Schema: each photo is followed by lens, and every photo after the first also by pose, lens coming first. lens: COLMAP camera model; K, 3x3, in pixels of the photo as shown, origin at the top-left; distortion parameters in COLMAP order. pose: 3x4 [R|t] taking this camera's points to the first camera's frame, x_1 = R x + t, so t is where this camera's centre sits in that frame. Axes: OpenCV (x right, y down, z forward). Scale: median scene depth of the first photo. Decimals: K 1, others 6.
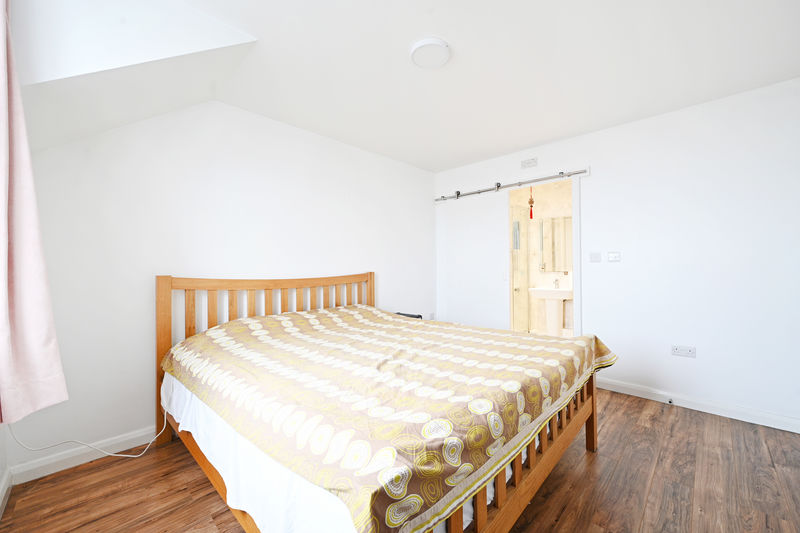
lens RADIAL K [[313.8, 0, 398.1], [0, 313.8, 267.1], [0, 0, 1]] dist [-0.001361, -0.000636]
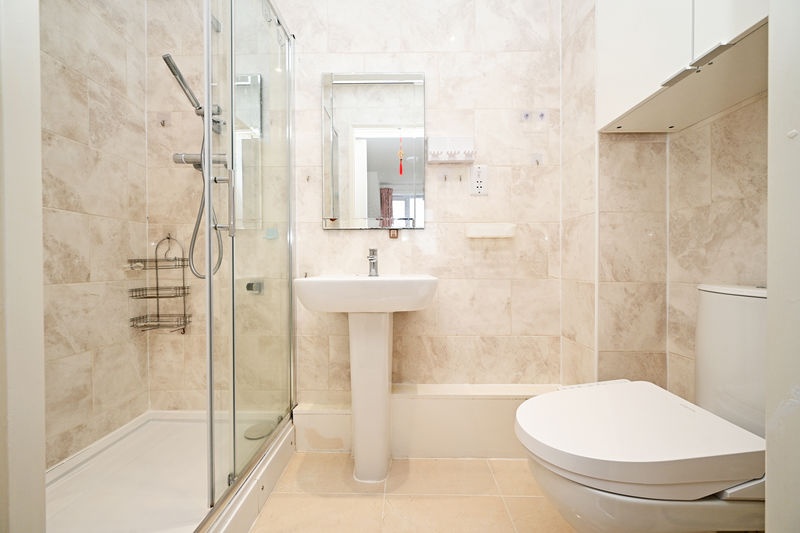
lens RADIAL K [[313.8, 0, 399.8], [0, 313.8, 266.1], [0, 0, 1]] dist [-0.001361, -0.000636]
pose [[0.730930, 0.002714, 0.682447, 0.276324], [-0.003911, 0.999992, 0.000212, 0.052860], [-0.682441, -0.002824, 0.730935, 0.681888]]
